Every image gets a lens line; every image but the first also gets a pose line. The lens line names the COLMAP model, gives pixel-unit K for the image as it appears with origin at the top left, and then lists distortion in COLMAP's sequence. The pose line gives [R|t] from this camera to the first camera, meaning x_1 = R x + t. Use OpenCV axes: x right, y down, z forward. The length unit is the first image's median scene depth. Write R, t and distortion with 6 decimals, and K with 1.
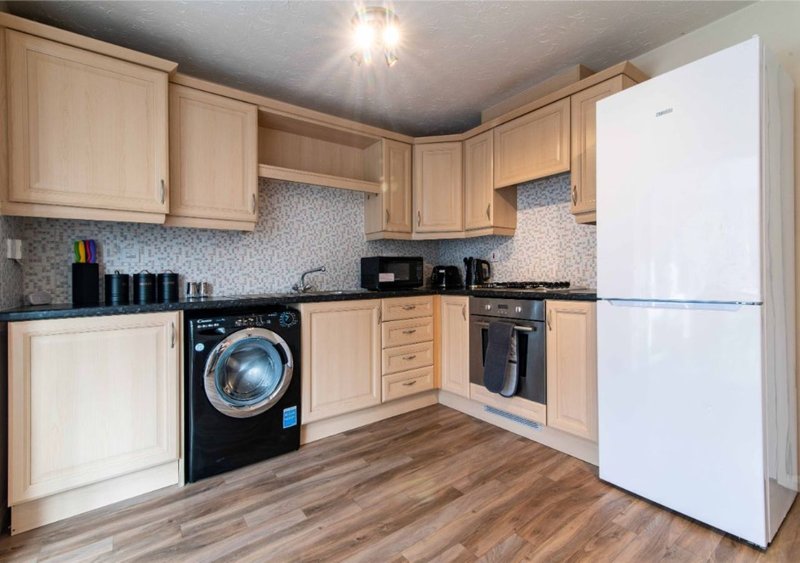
lens RADIAL K [[362.7, 0, 400.4], [0, 362.7, 288.0], [0, 0, 1]] dist [0.013383, -0.000157]
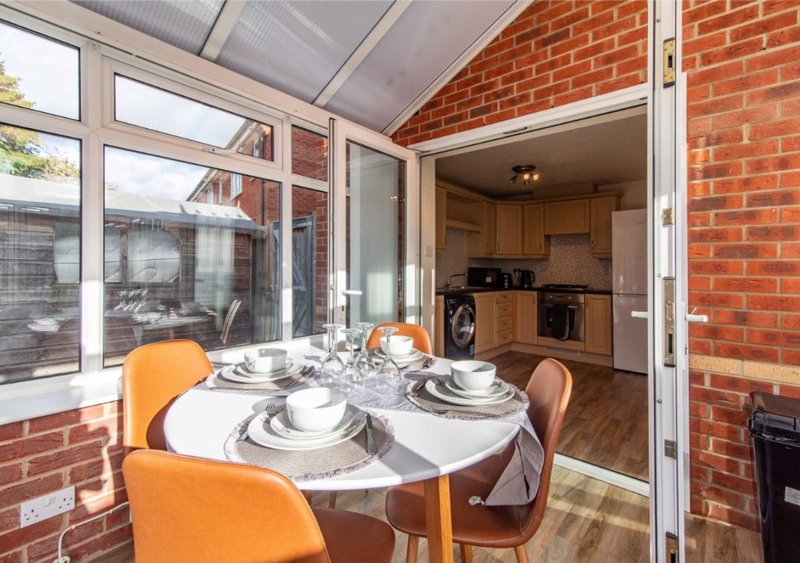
lens RADIAL K [[358.8, 0, 397.1], [0, 358.8, 270.6], [0, 0, 1]] dist [0.002103, -0.000031]
pose [[0.977302, 0.032760, 0.209303, -1.098278], [-0.025448, 0.998971, -0.037534, 0.004503], [-0.210318, 0.031356, 0.977130, -0.826986]]
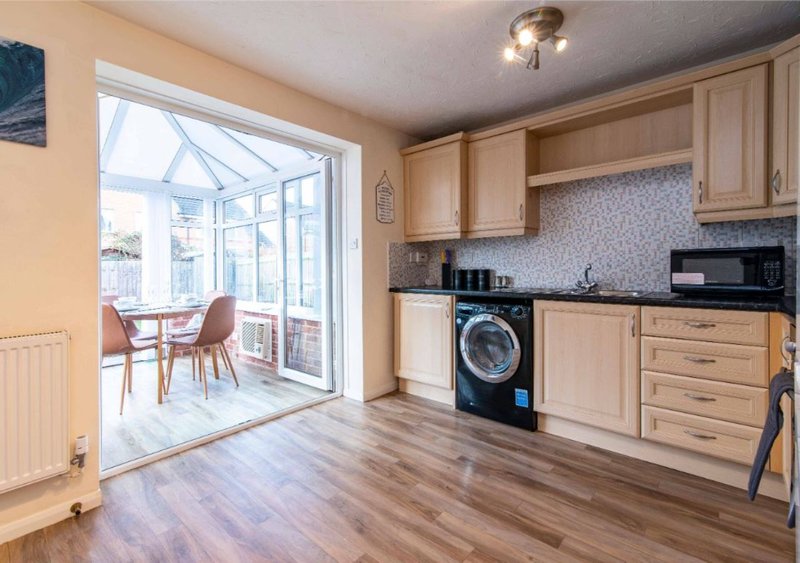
lens RADIAL K [[367.0, 0, 403.4], [0, 367.0, 277.7], [0, 0, 1]] dist [0.010083, -0.000342]
pose [[0.218701, 0.048454, -0.974588, 0.702646], [-0.026912, 0.998686, 0.043613, -0.060651], [0.975421, 0.016690, 0.219718, 0.367691]]
